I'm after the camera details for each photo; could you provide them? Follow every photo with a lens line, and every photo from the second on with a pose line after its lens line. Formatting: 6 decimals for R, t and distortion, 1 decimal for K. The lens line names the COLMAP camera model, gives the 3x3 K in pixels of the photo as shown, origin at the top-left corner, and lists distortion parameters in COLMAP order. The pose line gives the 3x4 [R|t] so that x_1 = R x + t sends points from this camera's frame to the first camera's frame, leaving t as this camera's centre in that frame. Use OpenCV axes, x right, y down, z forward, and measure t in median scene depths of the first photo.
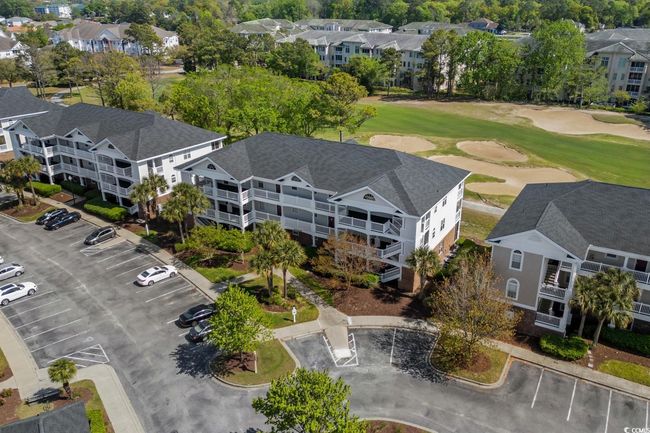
lens RADIAL K [[539.6, 0, 325.0], [0, 539.6, 216.5], [0, 0, 1]] dist [0.138387, -0.184526]
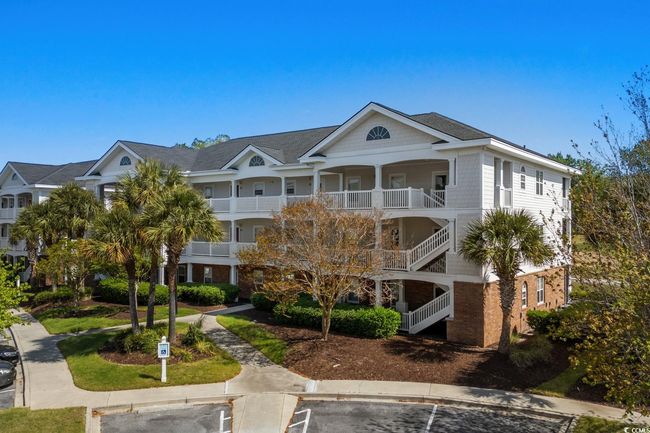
lens RADIAL K [[539.6, 0, 325.0], [0, 539.6, 216.5], [0, 0, 1]] dist [0.138387, -0.184526]
pose [[0.992214, -0.003784, -0.124487, 0.095538], [-0.043635, 0.925623, -0.375924, 0.211891], [0.116650, 0.378429, 0.918251, 0.581719]]
